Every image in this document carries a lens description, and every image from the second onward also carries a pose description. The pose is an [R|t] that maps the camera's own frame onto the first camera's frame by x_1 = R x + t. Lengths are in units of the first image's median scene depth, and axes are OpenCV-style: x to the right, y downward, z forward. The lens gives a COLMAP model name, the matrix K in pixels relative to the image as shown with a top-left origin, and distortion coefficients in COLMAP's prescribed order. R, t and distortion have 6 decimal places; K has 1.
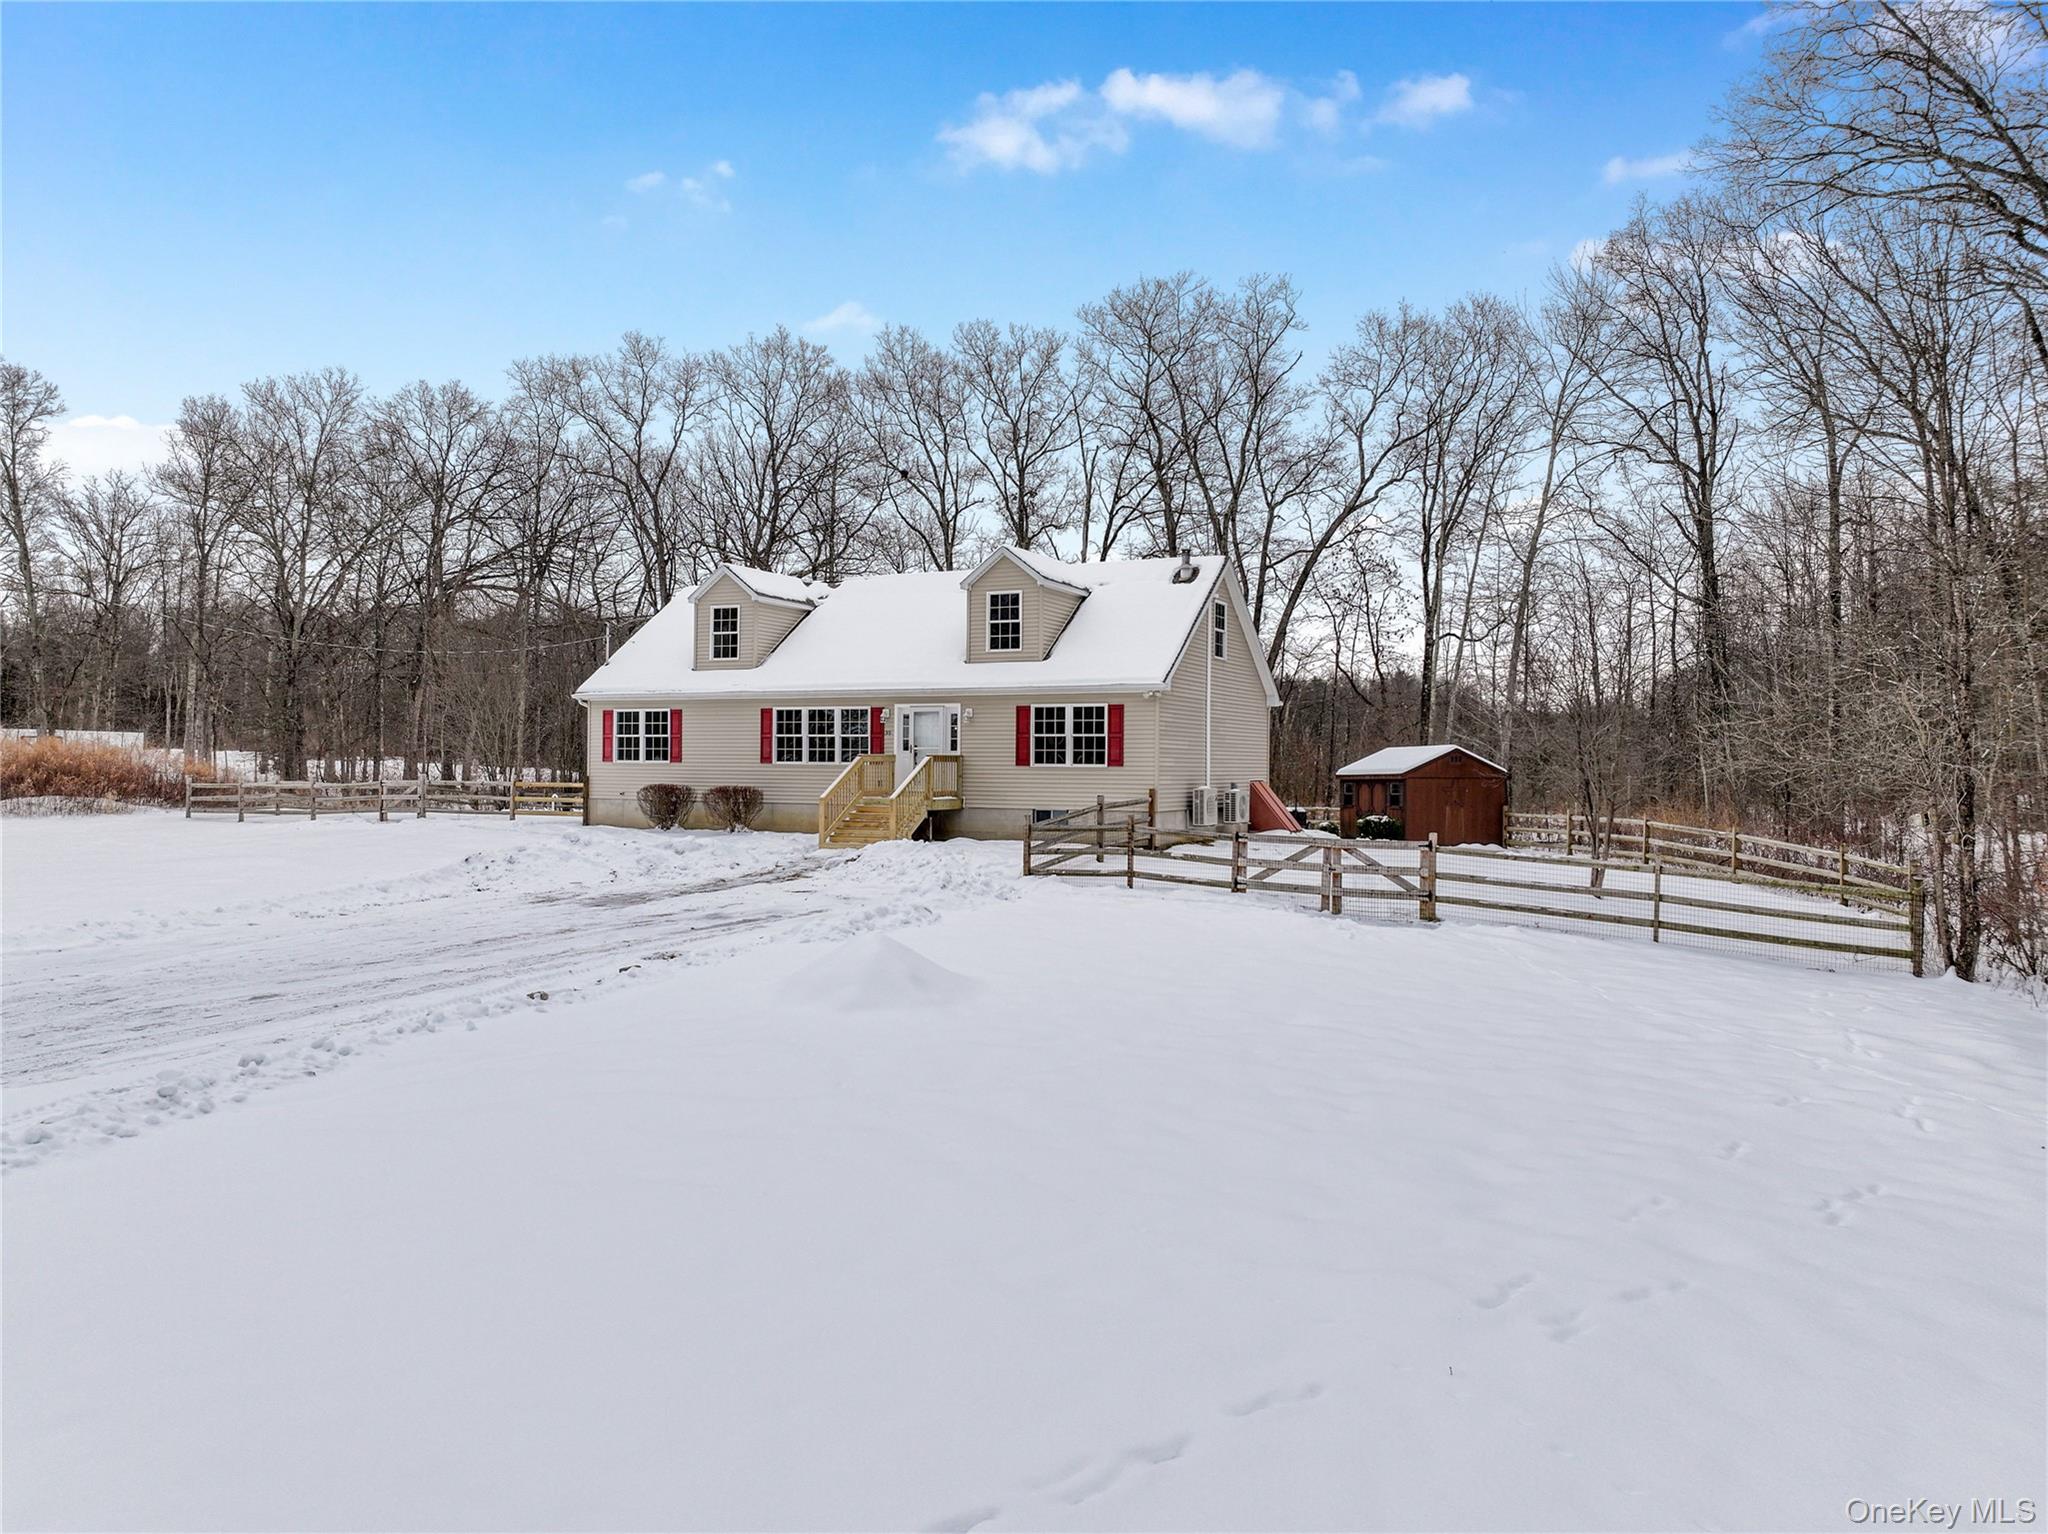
lens RADIAL K [[1487.3, 0, 1029.3], [0, 1487.3, 769.3], [0, 0, 1]] dist [0.007971, 0.003979]
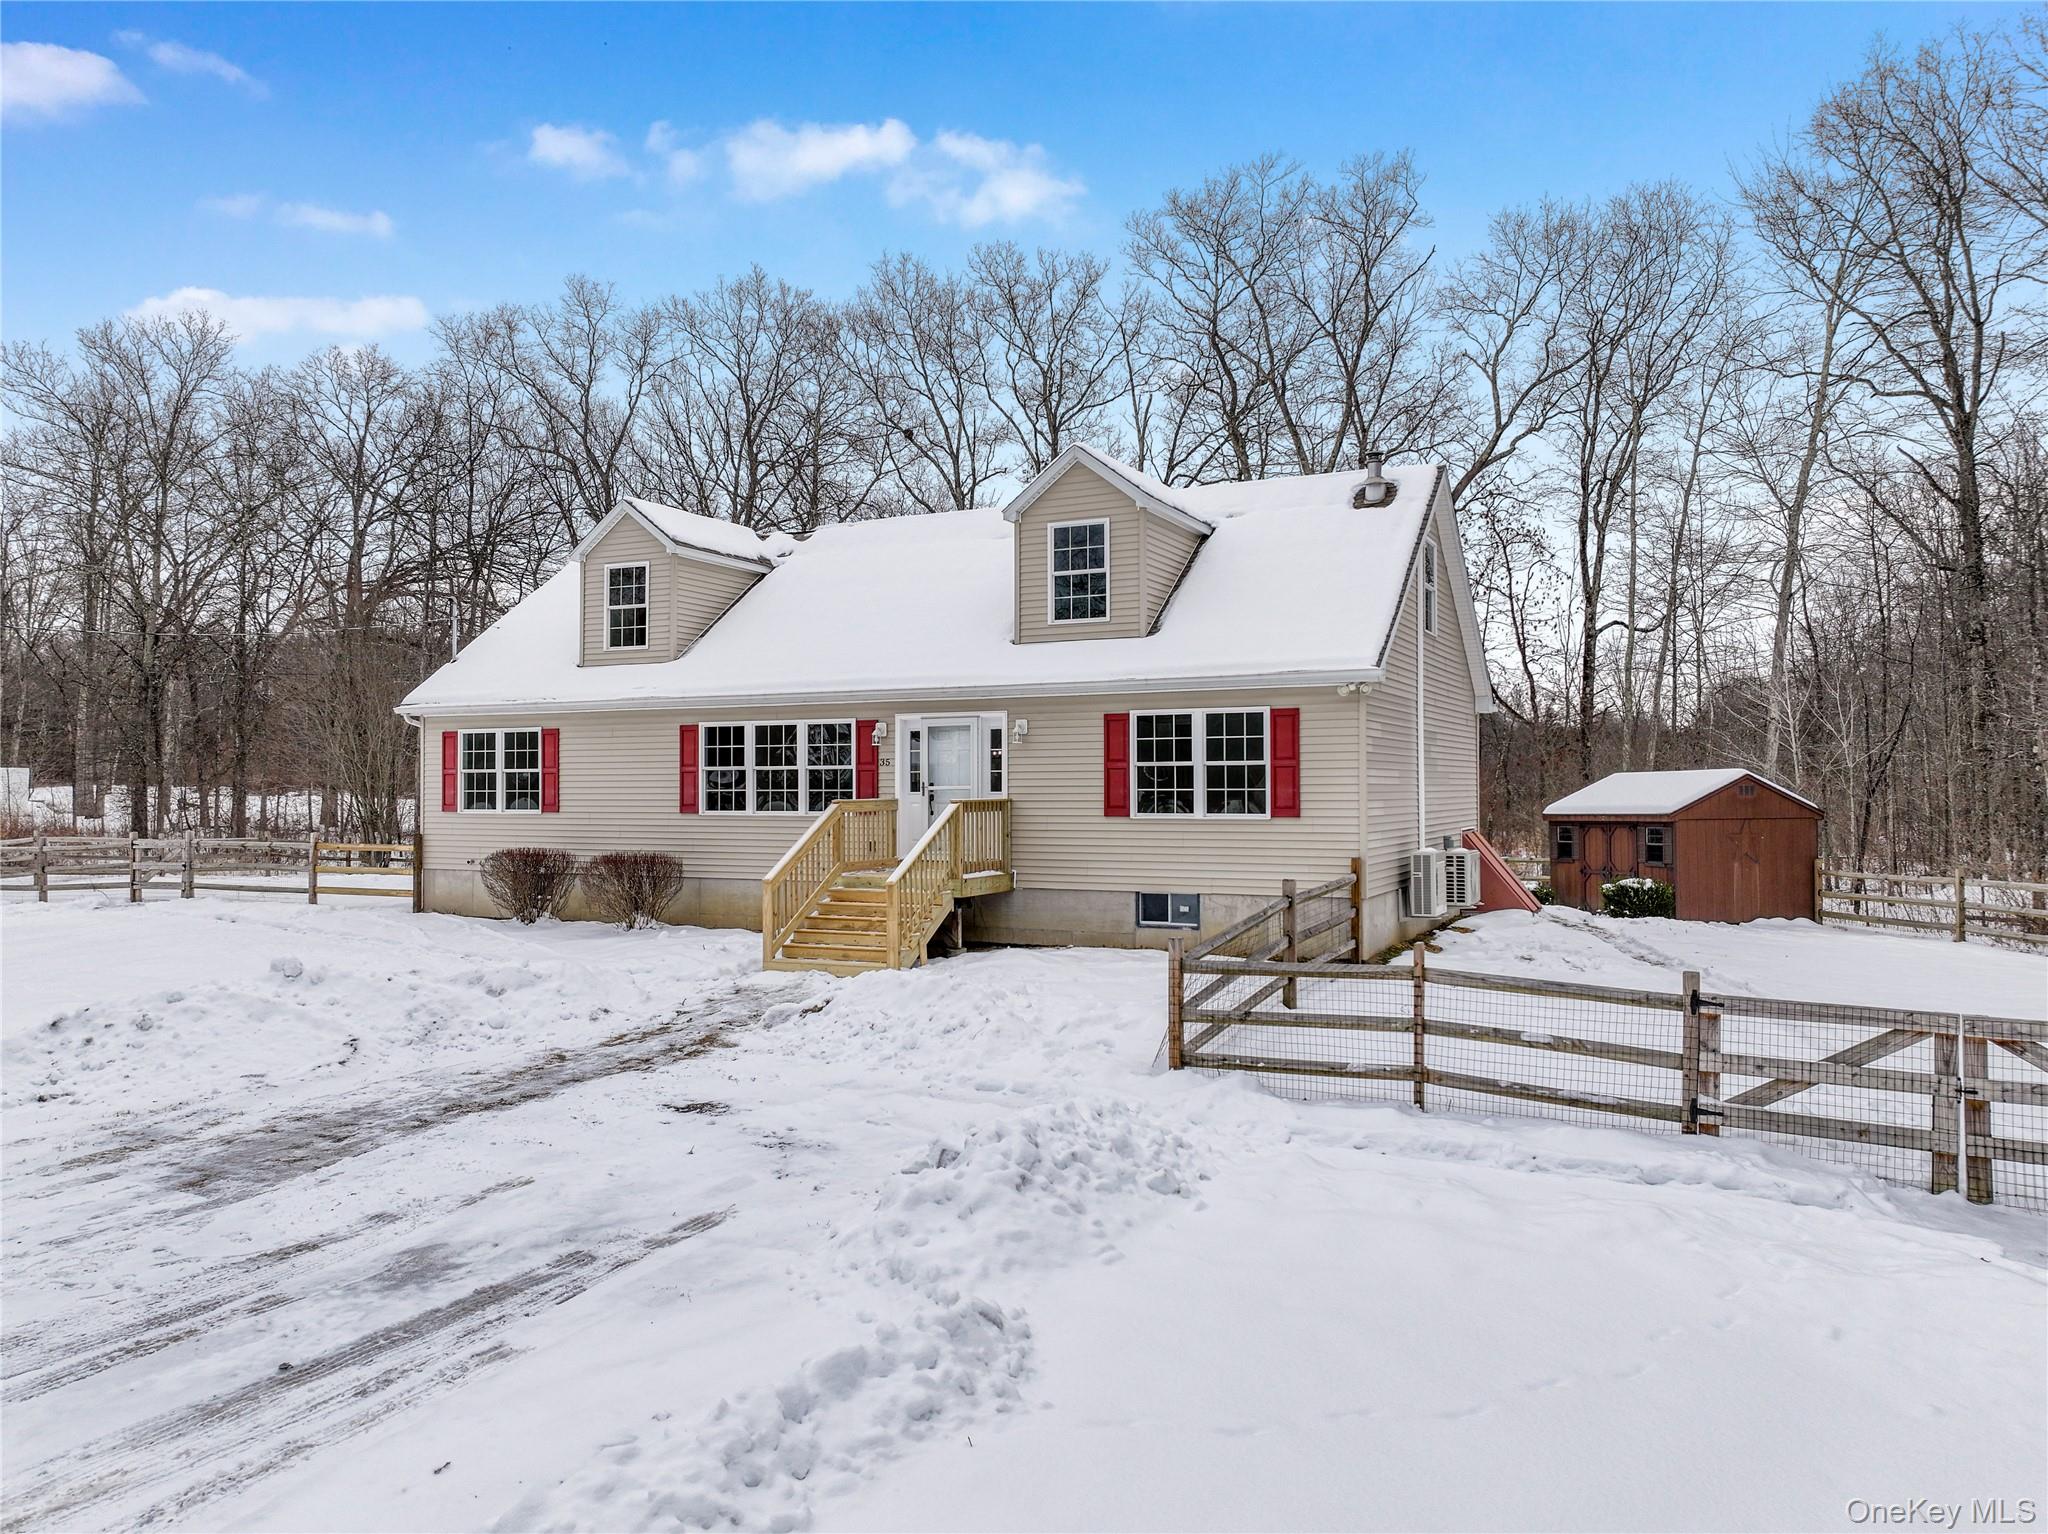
lens RADIAL K [[1487.3, 0, 1020.6], [0, 1487.3, 756.1], [0, 0, 1]] dist [0.007971, 0.003979]
pose [[0.999871, -0.012091, -0.010546, -0.031384], [0.011837, 0.999646, -0.023840, -0.011201], [0.010830, 0.023712, 0.999660, 0.371140]]
